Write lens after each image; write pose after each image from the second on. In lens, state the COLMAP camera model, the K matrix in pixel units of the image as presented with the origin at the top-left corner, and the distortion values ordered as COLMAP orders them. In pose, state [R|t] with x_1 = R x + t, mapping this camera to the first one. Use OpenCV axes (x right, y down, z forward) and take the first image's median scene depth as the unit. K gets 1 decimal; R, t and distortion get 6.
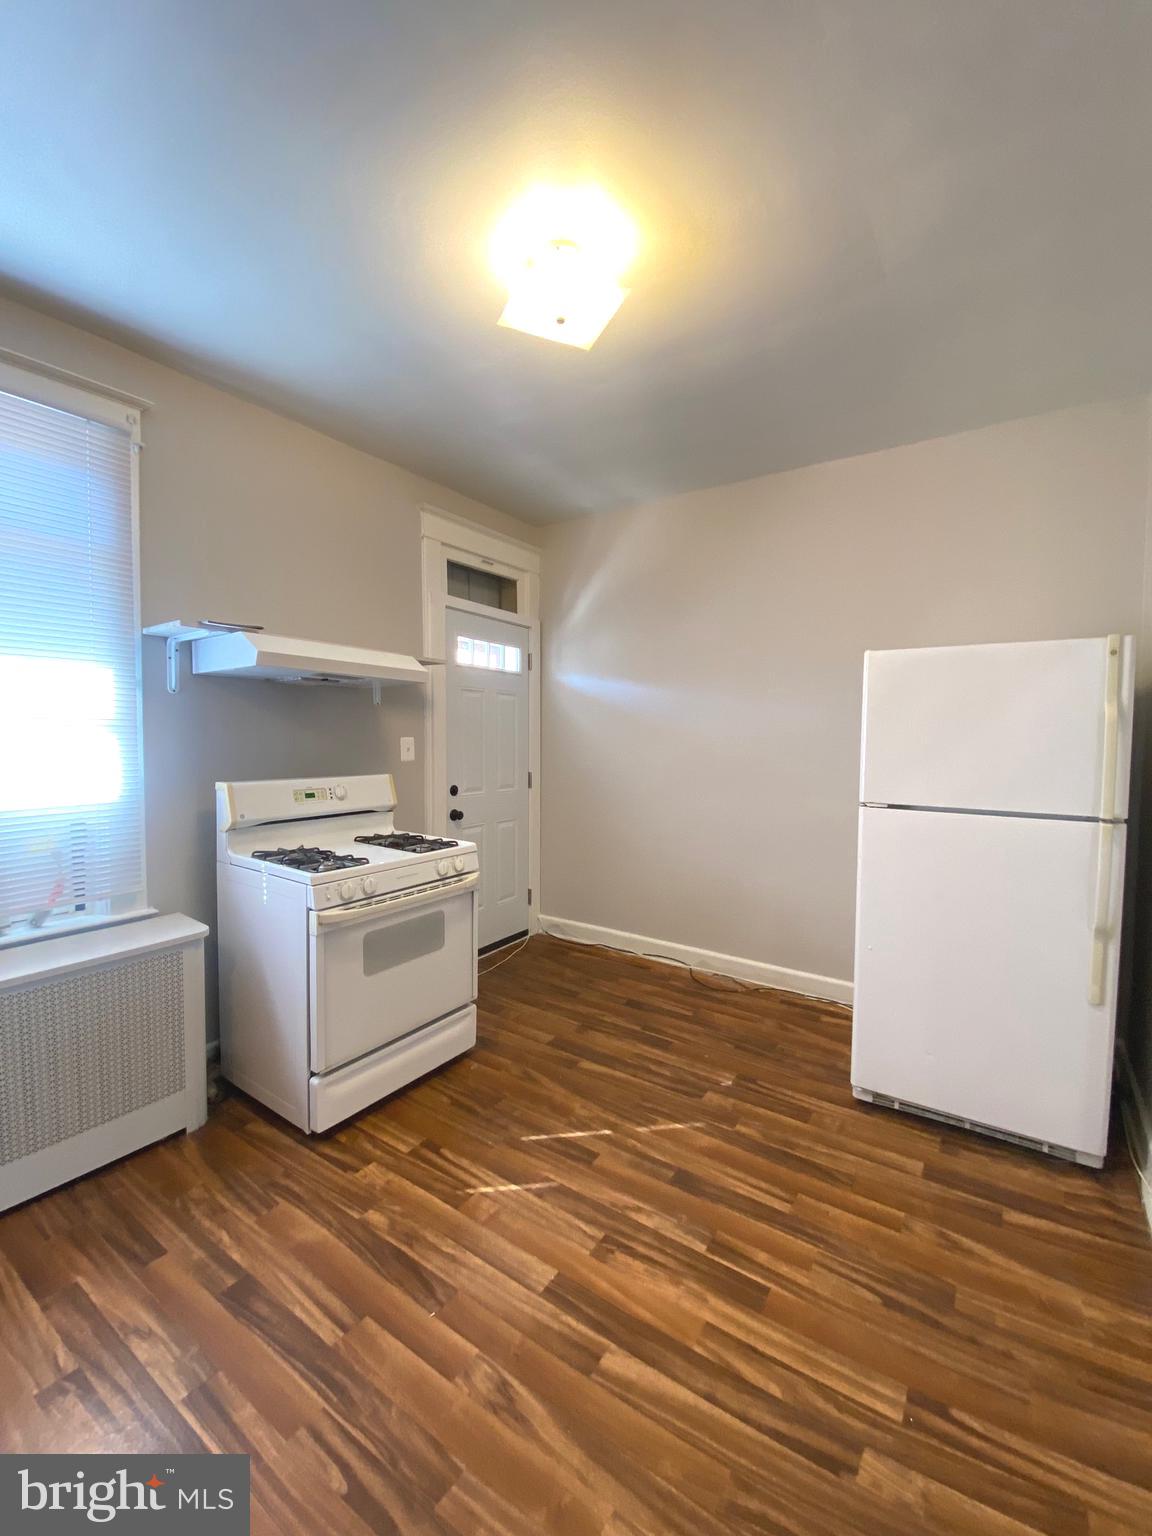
lens RADIAL K [[633.4, 0, 578.1], [0, 633.4, 759.9], [0, 0, 1]] dist [0.006755, -0.013809]
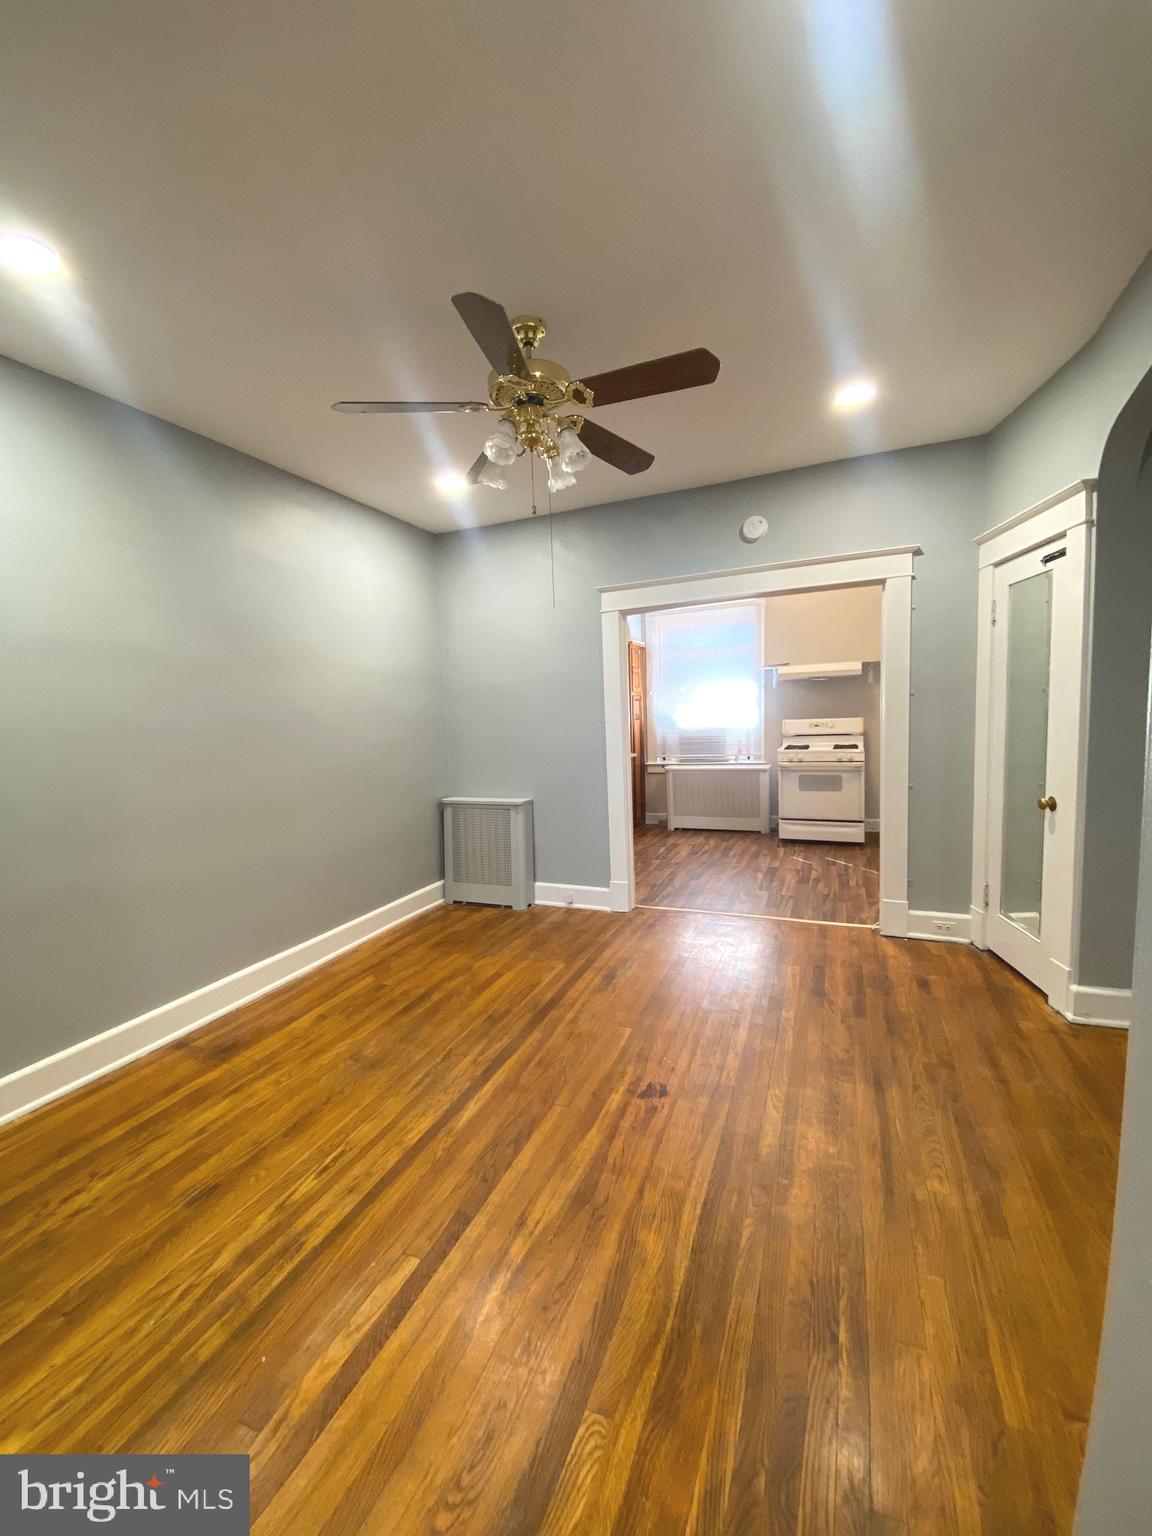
lens RADIAL K [[633.4, 0, 570.6], [0, 633.4, 756.4], [0, 0, 1]] dist [0.006755, -0.013809]
pose [[0.187222, 0.052242, -0.980927, 2.204171], [-0.005442, 0.998625, 0.052146, 0.062554], [0.982303, -0.004424, 0.187249, -0.487215]]
